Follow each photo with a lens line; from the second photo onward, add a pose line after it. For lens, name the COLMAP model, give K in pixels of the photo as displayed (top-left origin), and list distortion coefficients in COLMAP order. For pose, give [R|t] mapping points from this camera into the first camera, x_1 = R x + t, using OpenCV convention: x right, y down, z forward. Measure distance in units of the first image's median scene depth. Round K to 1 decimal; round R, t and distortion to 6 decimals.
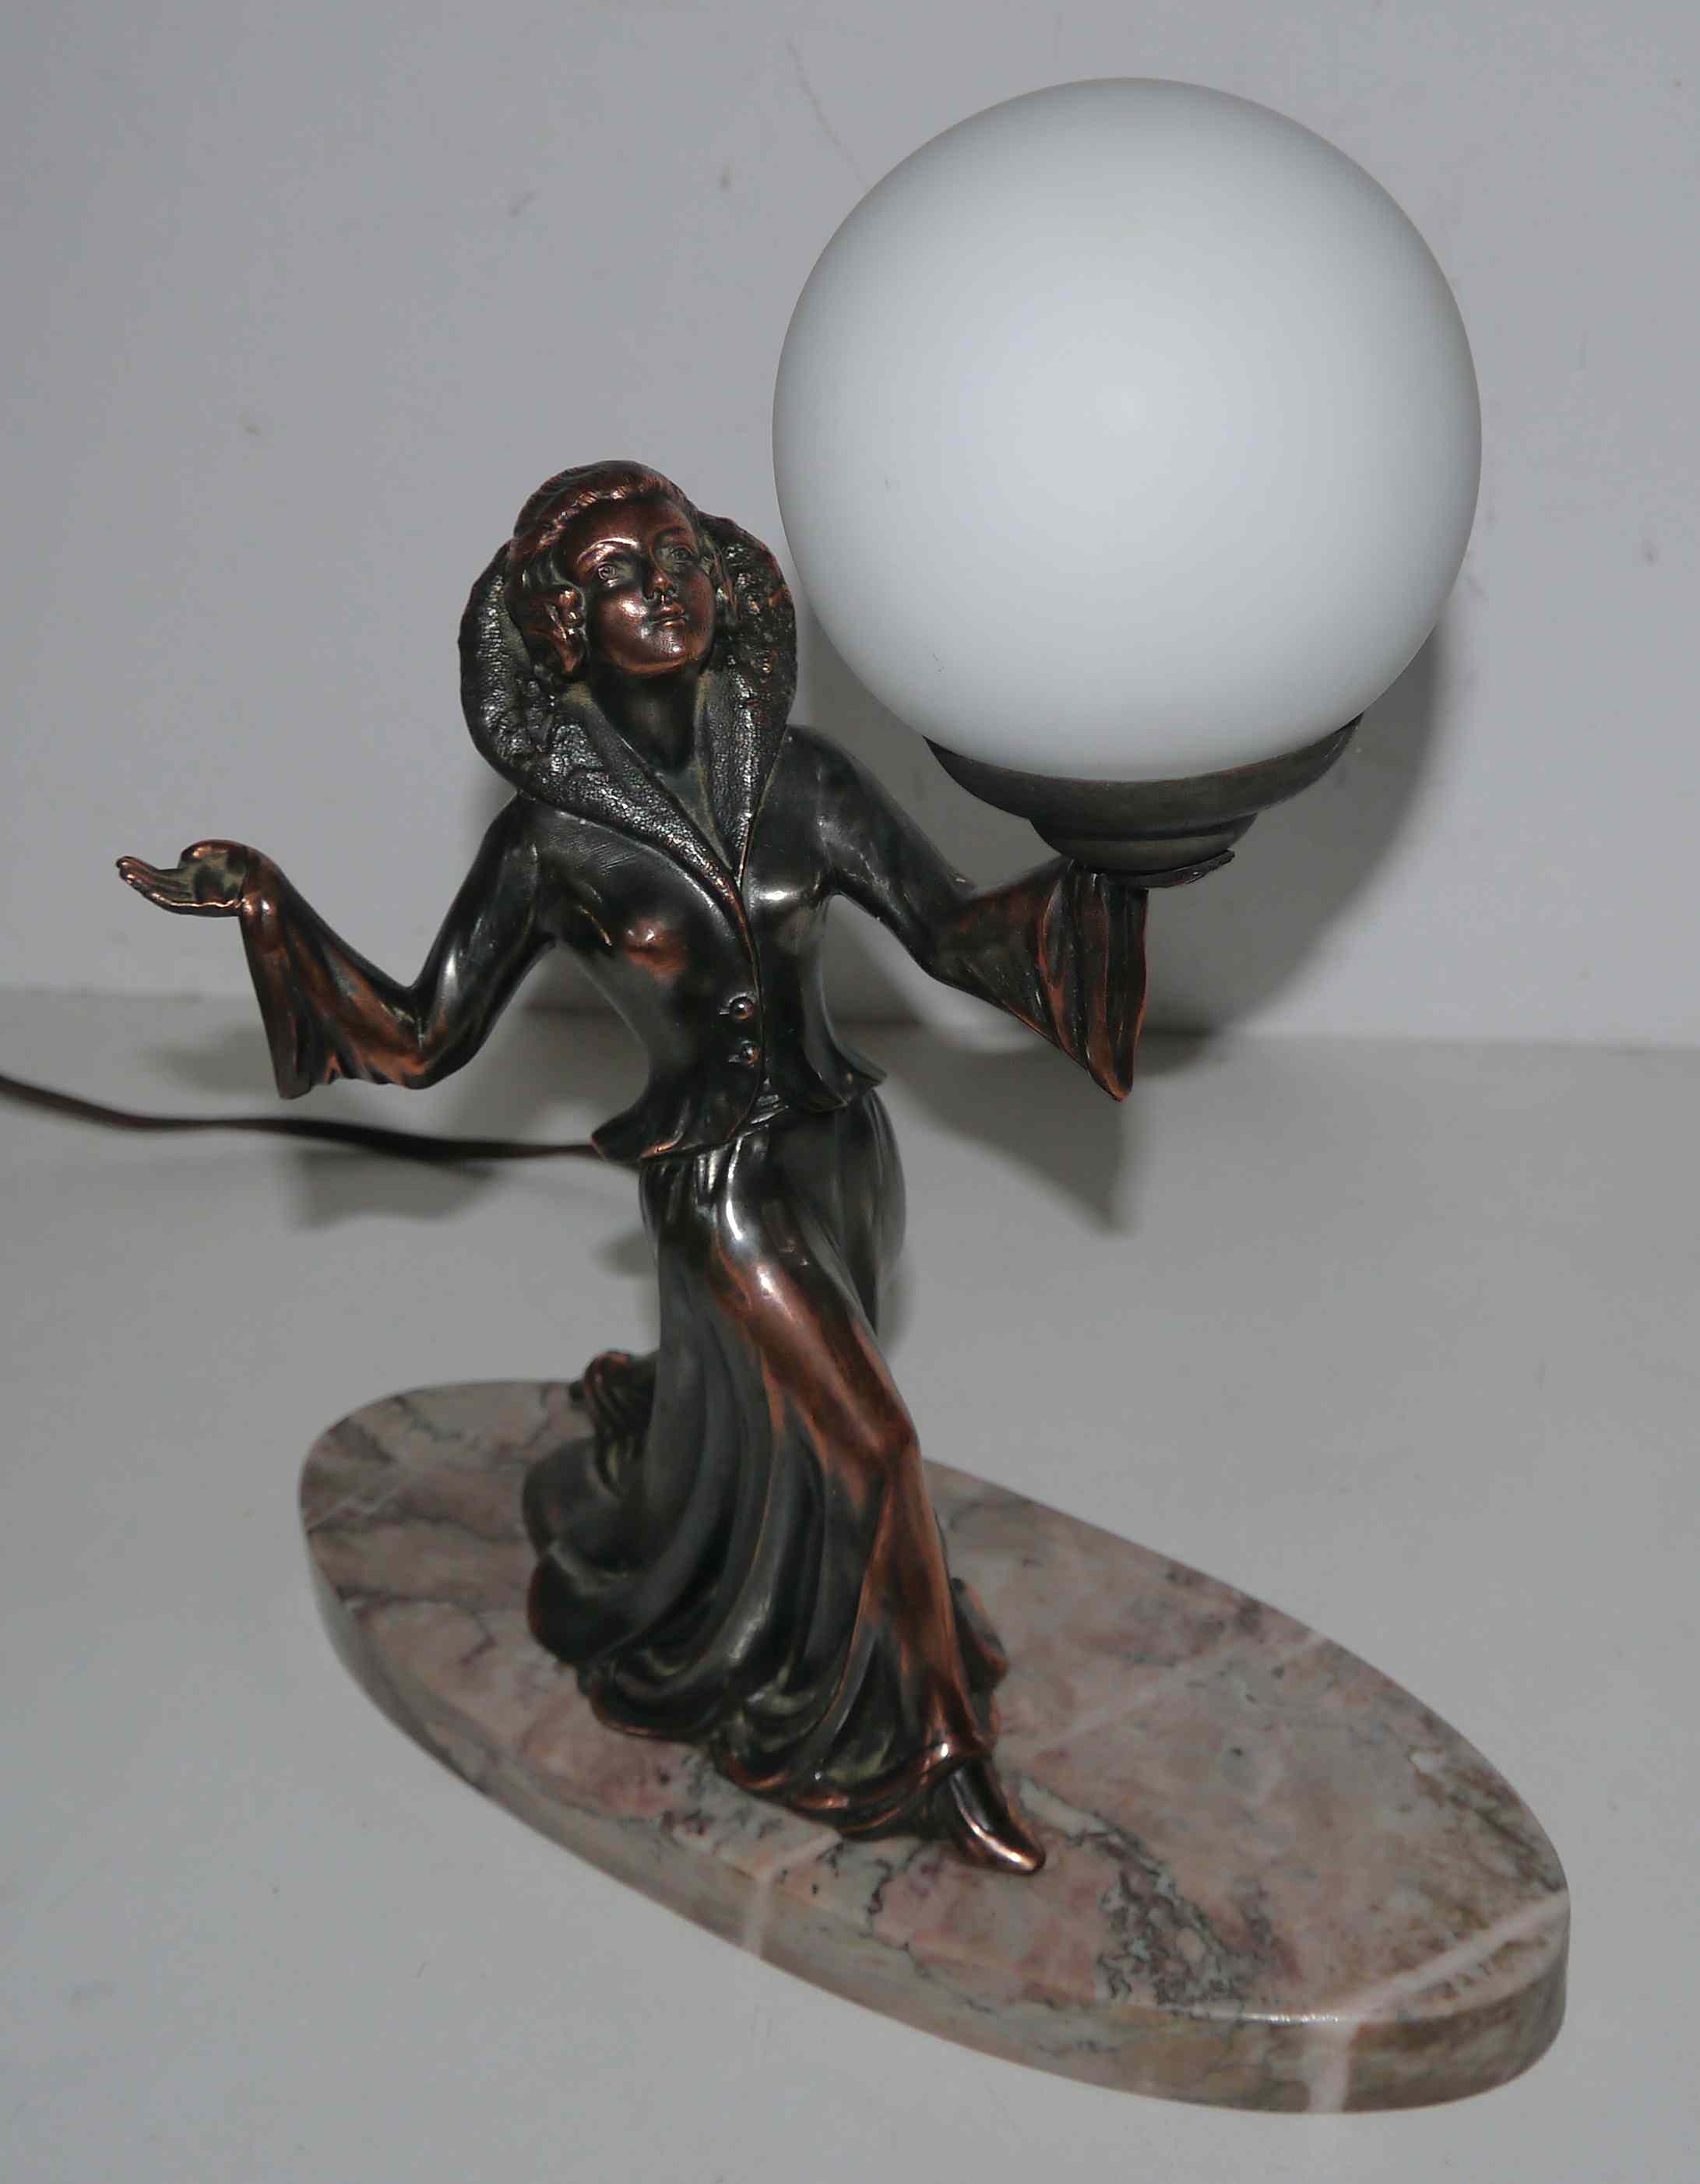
lens RADIAL K [[2888.4, 0, 1038.0], [0, 2888.4, 985.9], [0, 0, 1]] dist [-0.044202, -0.045639]
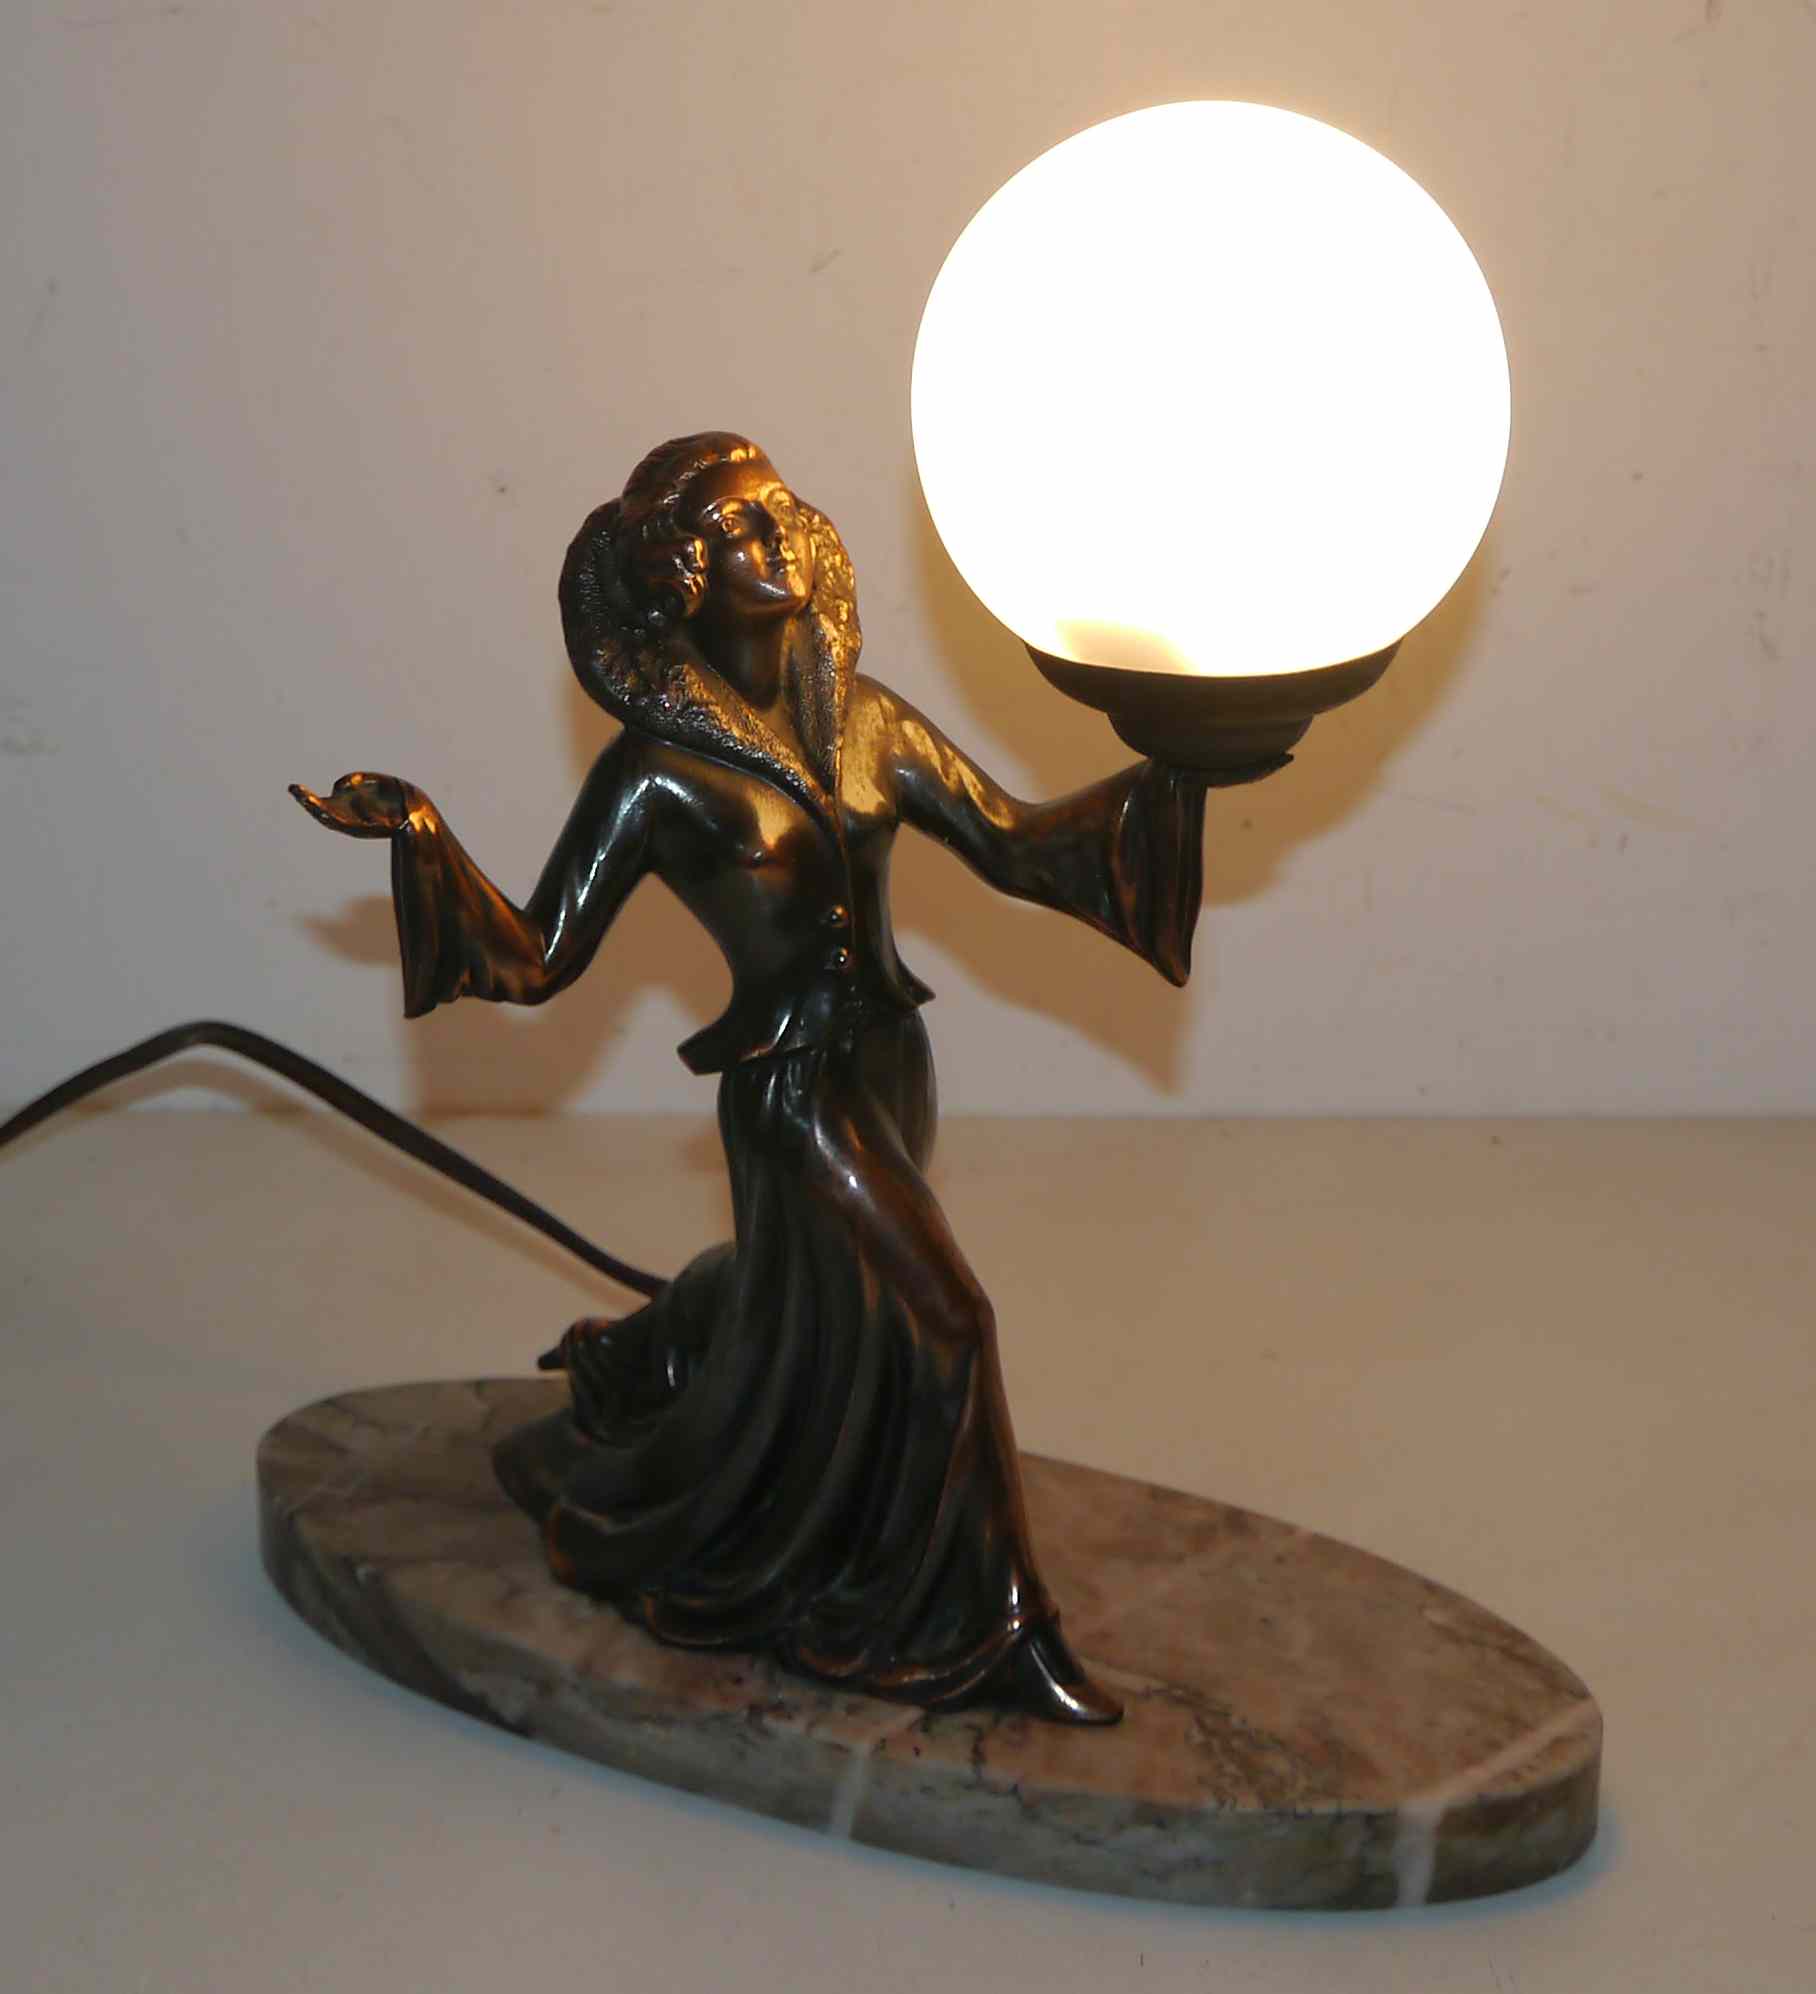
lens RADIAL K [[3653.5, 0, 909.7], [0, 3653.5, 793.5], [0, 0, 1]] dist [-0.032369, -0.144437]
pose [[0.982693, -0.018752, 0.184288, -0.327622], [0.044526, 0.989607, -0.136733, 0.150881], [-0.179809, 0.142573, 0.973315, -0.367244]]
